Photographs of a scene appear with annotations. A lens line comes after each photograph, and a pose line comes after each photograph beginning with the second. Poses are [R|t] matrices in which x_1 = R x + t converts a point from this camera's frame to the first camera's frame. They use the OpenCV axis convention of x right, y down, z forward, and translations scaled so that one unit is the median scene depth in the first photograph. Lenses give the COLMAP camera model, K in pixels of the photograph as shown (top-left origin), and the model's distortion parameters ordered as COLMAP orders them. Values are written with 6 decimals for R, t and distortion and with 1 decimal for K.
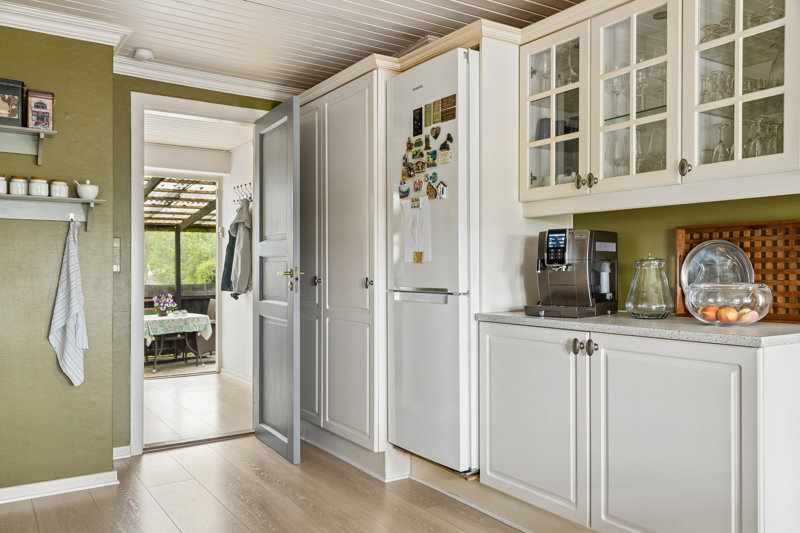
lens RADIAL K [[626.3, 0, 397.5], [0, 626.3, 267.3], [0, 0, 1]] dist [-0.006876, -0.001418]
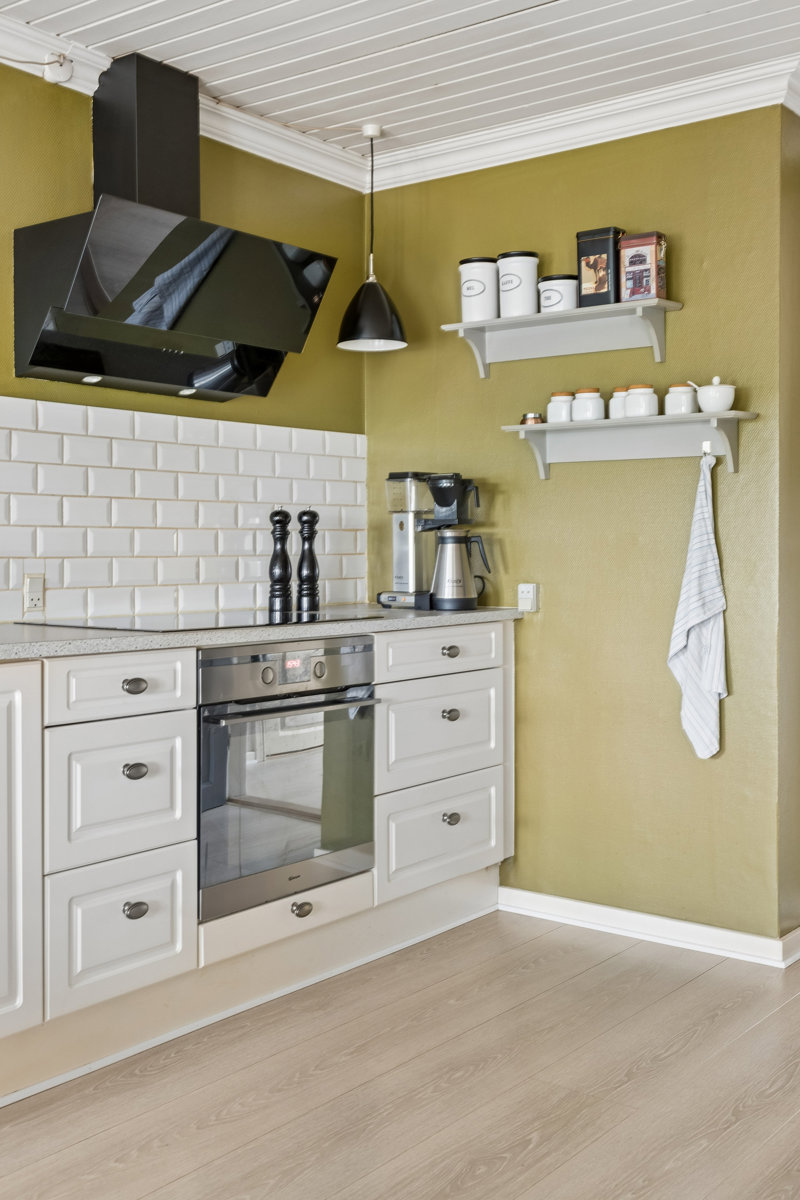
lens RADIAL K [[1326.5, 0, 439.1], [0, 1326.5, 562.9], [0, 0, 1]] dist [0.038825, 0.000000]
pose [[0.334822, 0.004430, -0.942271, 0.527179], [0.004434, 0.999970, 0.006277, 0.012074], [0.942271, -0.006280, 0.334793, 0.416211]]
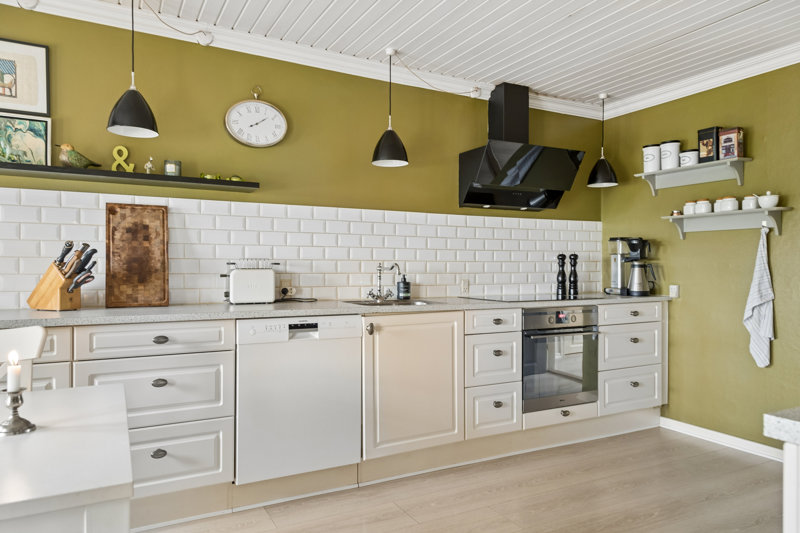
lens RADIAL K [[565.6, 0, 403.5], [0, 565.6, 271.2], [0, 0, 1]] dist [0.029757, 0.001591]
pose [[-0.088206, 0.004812, -0.996091, 0.658034], [0.001203, 0.999988, 0.004724, 0.002688], [0.996102, -0.000781, -0.088211, 0.443025]]
